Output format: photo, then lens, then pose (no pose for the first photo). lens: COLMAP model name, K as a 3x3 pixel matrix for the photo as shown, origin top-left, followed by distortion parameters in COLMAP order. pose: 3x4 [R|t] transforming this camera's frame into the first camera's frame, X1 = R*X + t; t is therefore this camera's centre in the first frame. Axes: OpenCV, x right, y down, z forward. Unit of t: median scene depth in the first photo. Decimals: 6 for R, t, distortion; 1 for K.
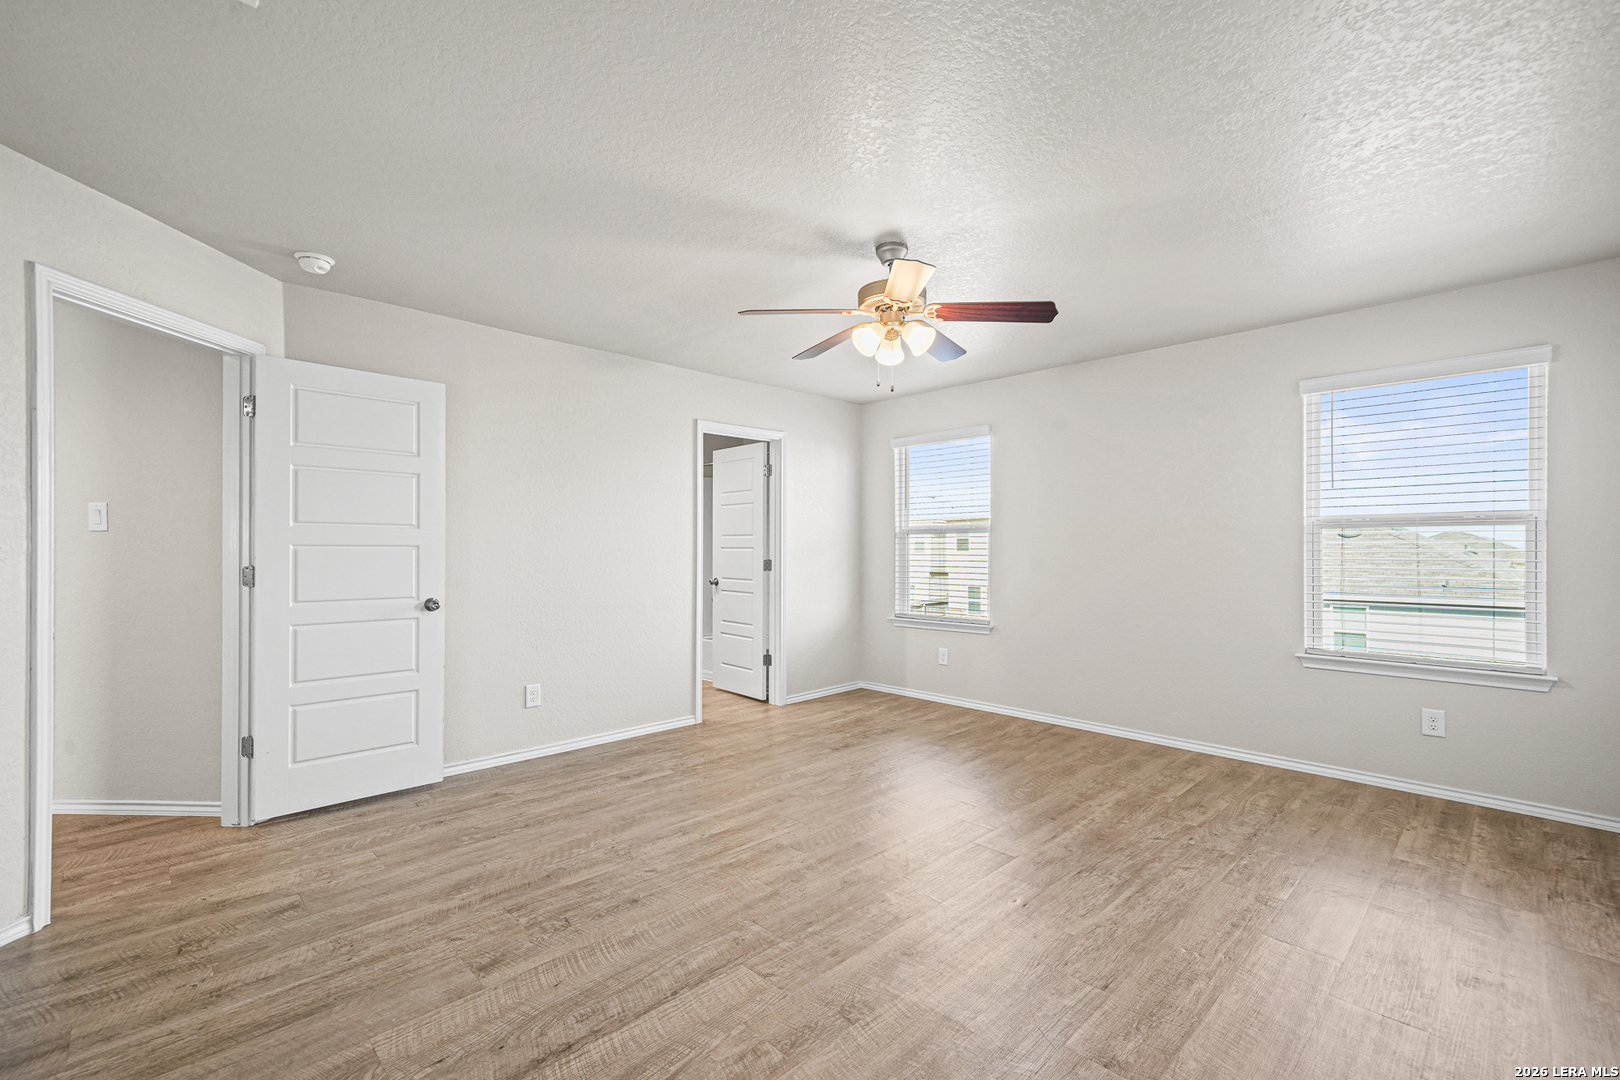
lens RADIAL K [[675.2, 0, 812.5], [0, 675.2, 551.8], [0, 0, 1]] dist [0.001233, 0.000186]
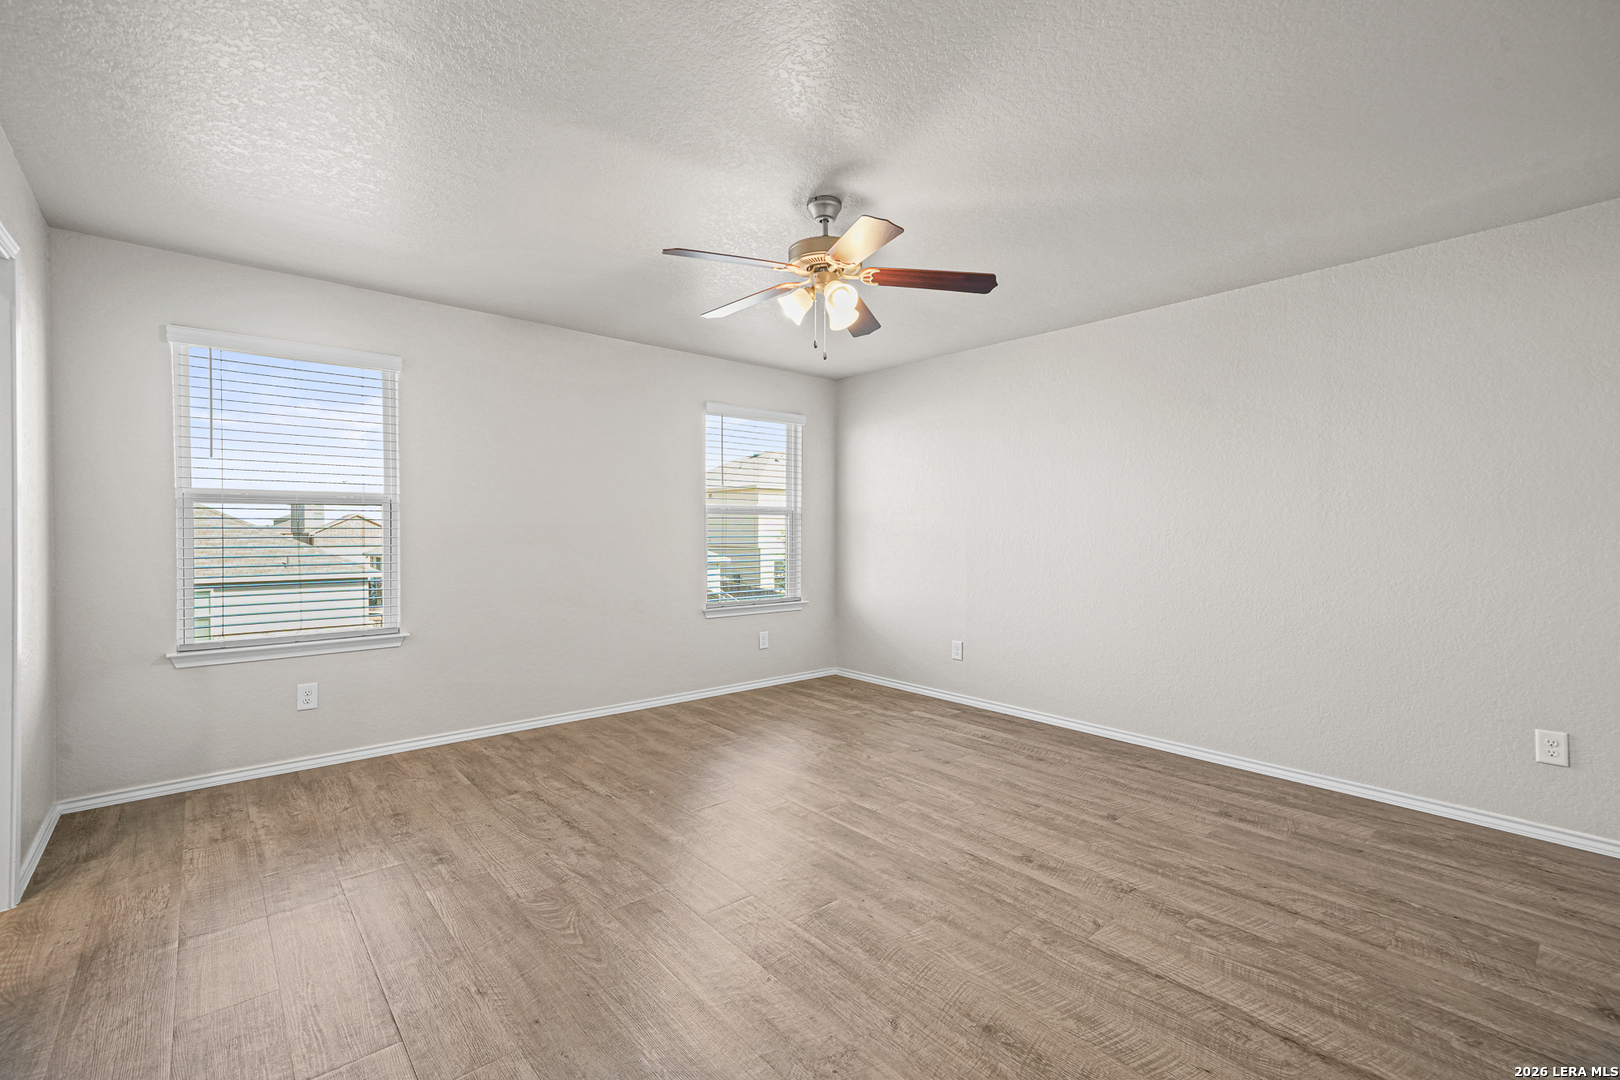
lens RADIAL K [[721.8, 0, 807.9], [0, 721.8, 534.9], [0, 0, 1]] dist [0.012677, -0.000160]
pose [[0.073350, -0.009057, 0.997265, -0.648806], [0.001723, 0.999958, 0.008955, 0.003640], [-0.997305, 0.001061, 0.073362, 0.723334]]
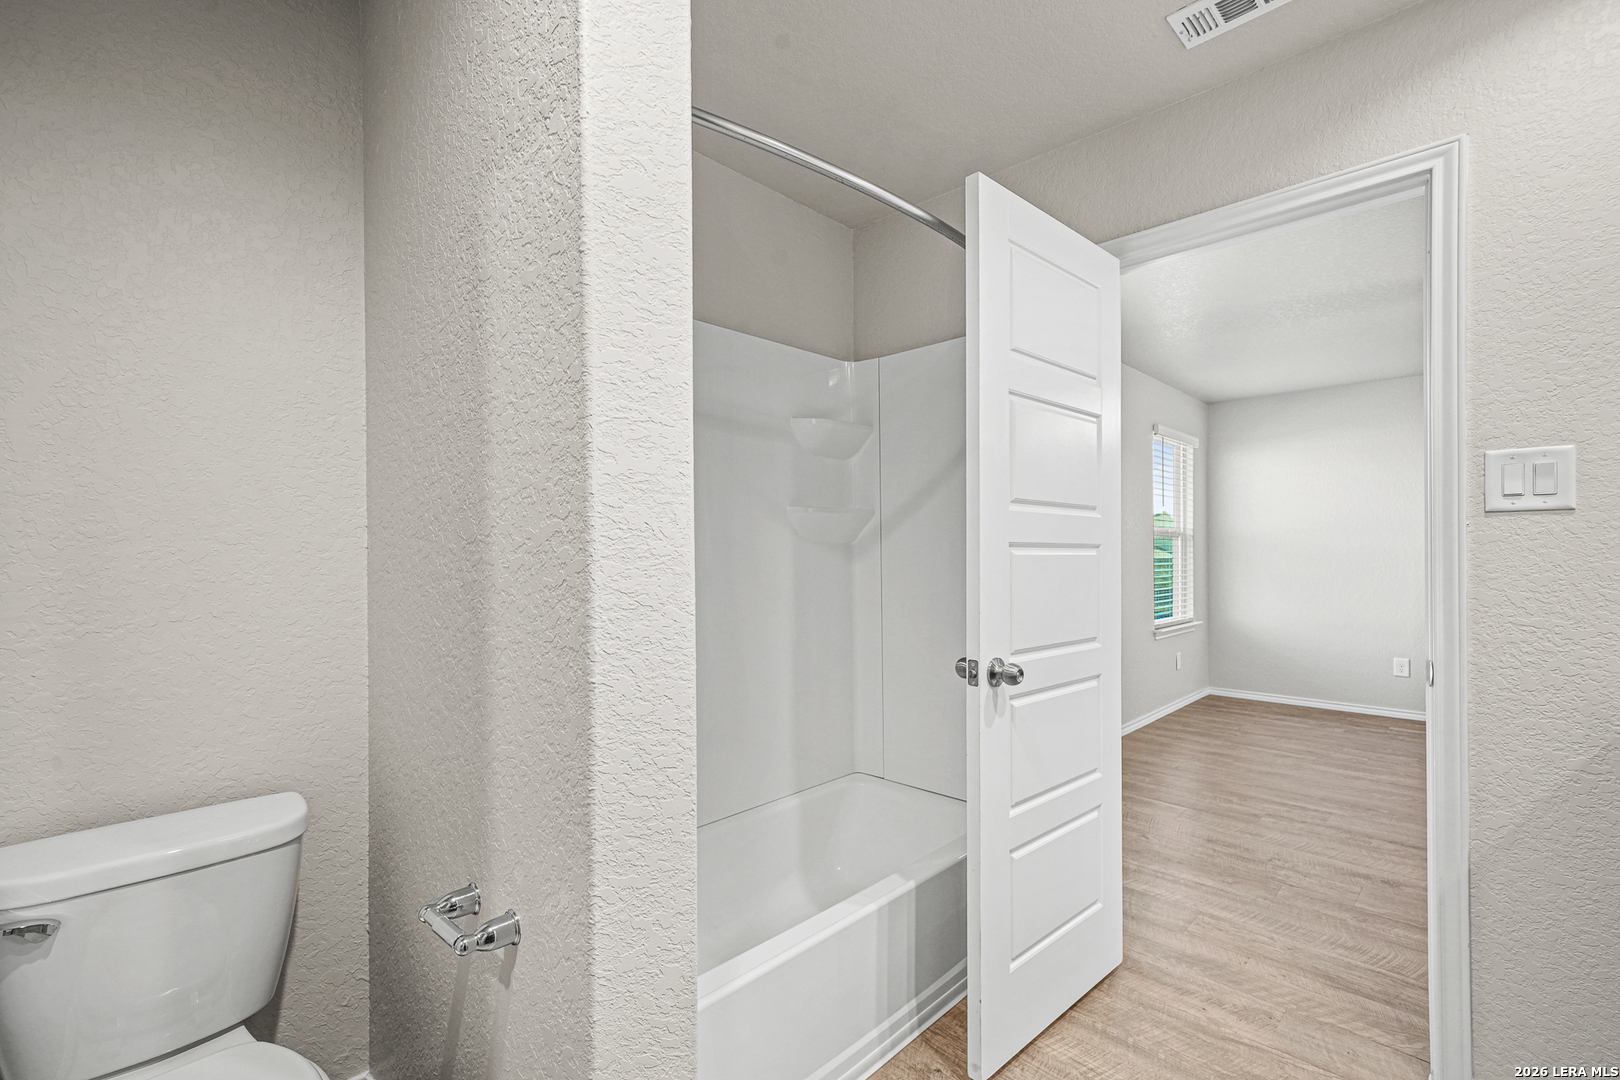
lens RADIAL K [[737.3, 0, 810.0], [0, 737.3, 540.0], [0, 0, 1]] dist [-0.000354, -0.000031]
pose [[-0.017926, 0.009726, 0.999792, -0.689137], [0.004099, 0.999945, -0.009654, -0.004950], [-0.999831, 0.003925, -0.017965, 1.729344]]
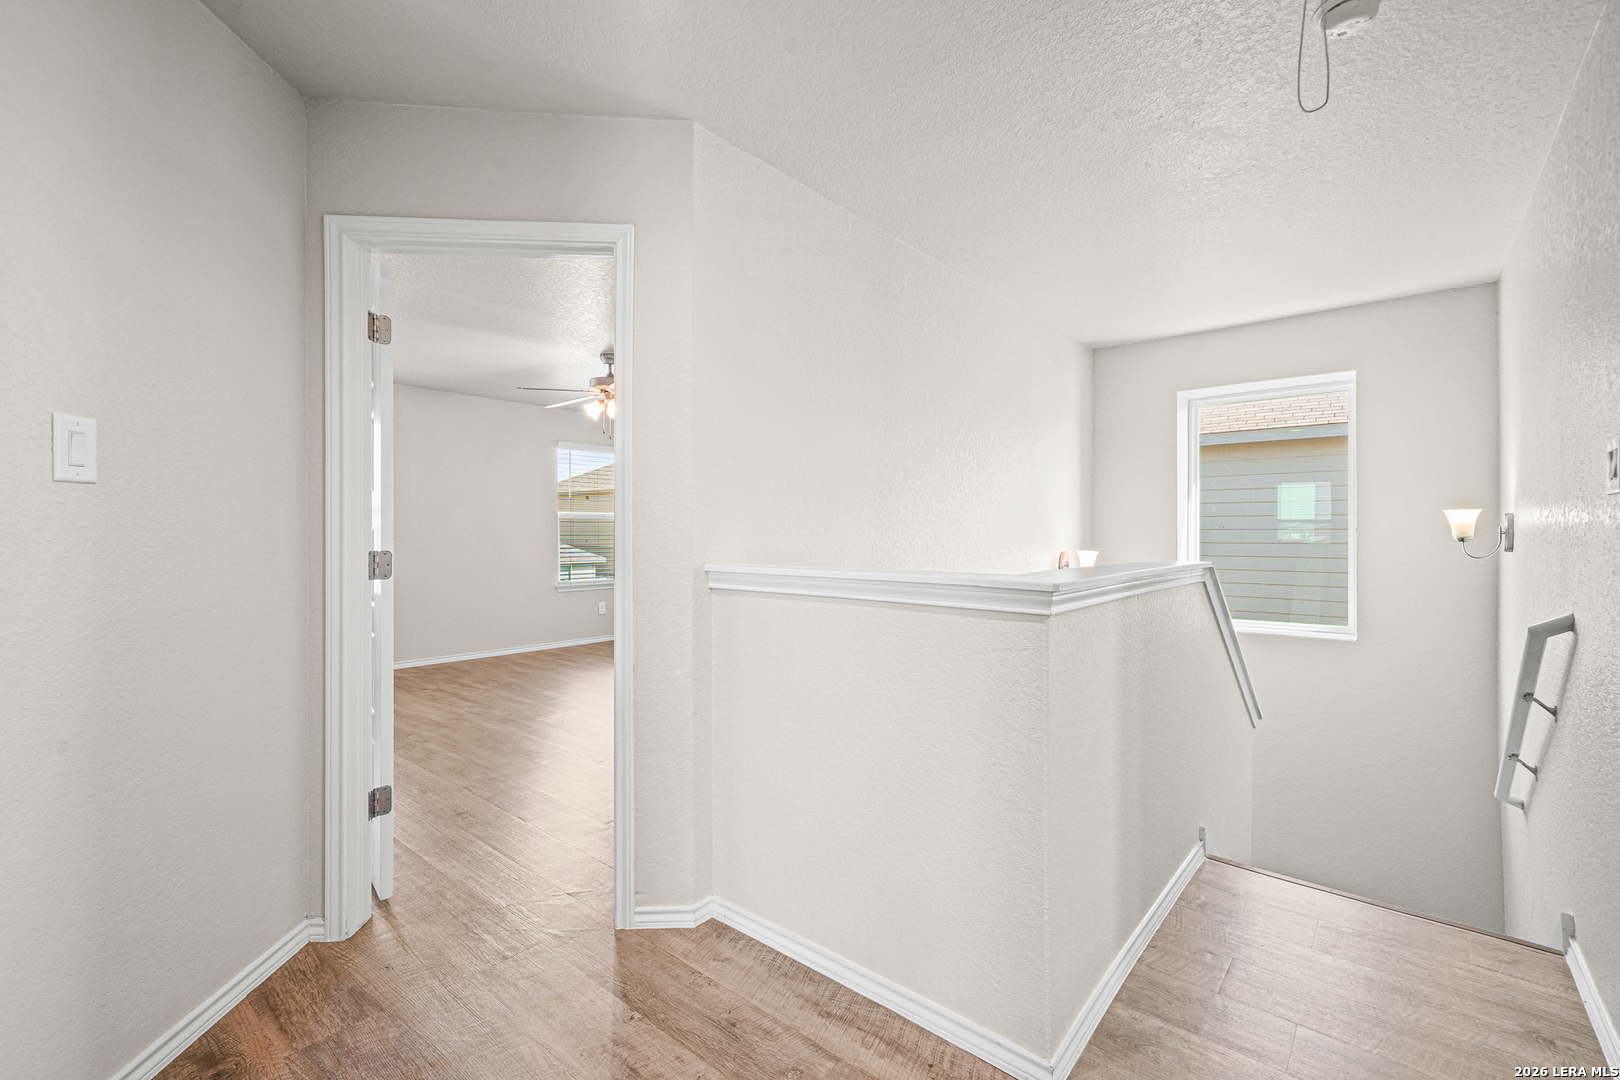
lens RADIAL K [[704.2, 0, 806.7], [0, 704.2, 539.5], [0, 0, 1]] dist [0.006776, 0.000713]
pose [[-0.083473, -0.016079, 0.996380, -1.302978], [-0.001903, 0.999871, 0.015976, -0.002248], [-0.996508, -0.000563, -0.083493, 0.489104]]
